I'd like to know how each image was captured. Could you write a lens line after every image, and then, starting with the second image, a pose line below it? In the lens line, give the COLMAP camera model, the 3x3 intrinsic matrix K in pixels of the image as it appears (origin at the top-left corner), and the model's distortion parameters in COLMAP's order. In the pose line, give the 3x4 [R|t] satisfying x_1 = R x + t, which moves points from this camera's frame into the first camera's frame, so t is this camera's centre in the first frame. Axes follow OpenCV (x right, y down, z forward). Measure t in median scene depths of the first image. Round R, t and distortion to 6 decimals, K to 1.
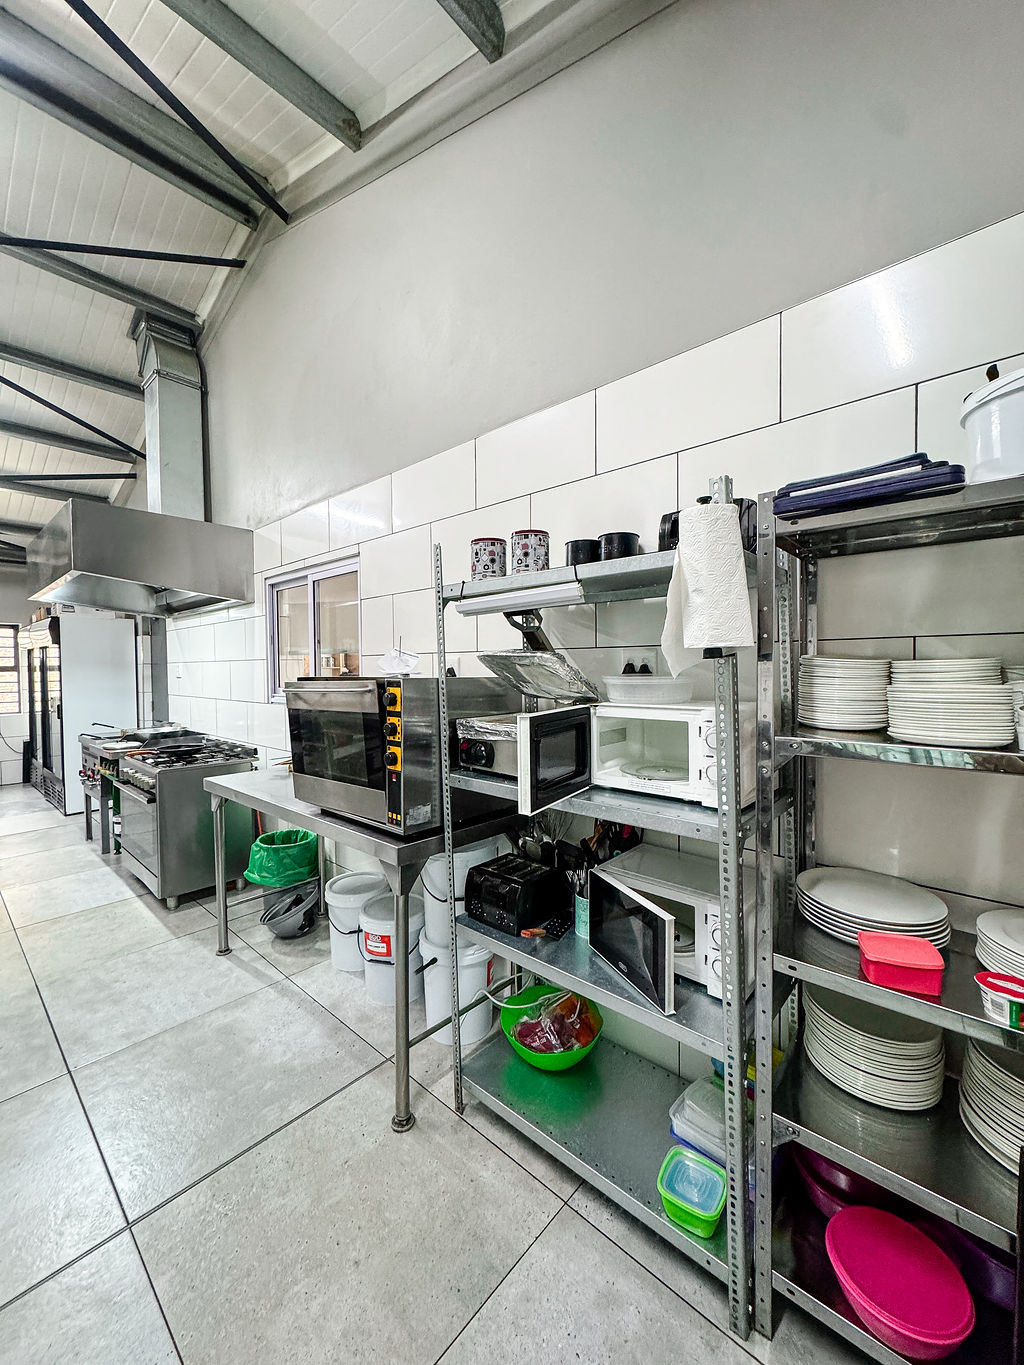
lens RADIAL K [[542.9, 0, 512.0], [0, 542.9, 682.5], [0, 0, 1]] dist [-0.002109, 0.000294]
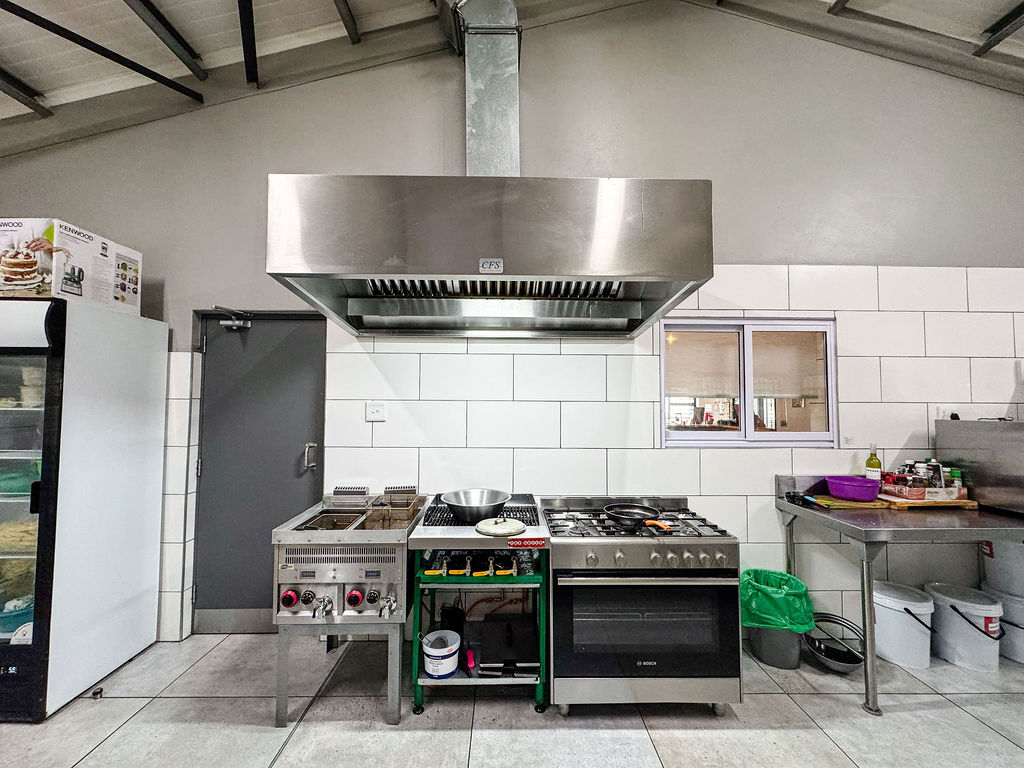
lens RADIAL K [[407.3, 0, 511.9], [0, 407.3, 385.5], [0, 0, 1]] dist [-0.002109, 0.000294]
pose [[0.733435, 0.040492, 0.678553, -1.425459], [0.007202, 0.997705, -0.067321, -0.031229], [-0.679722, 0.054262, 0.731460, 0.828500]]
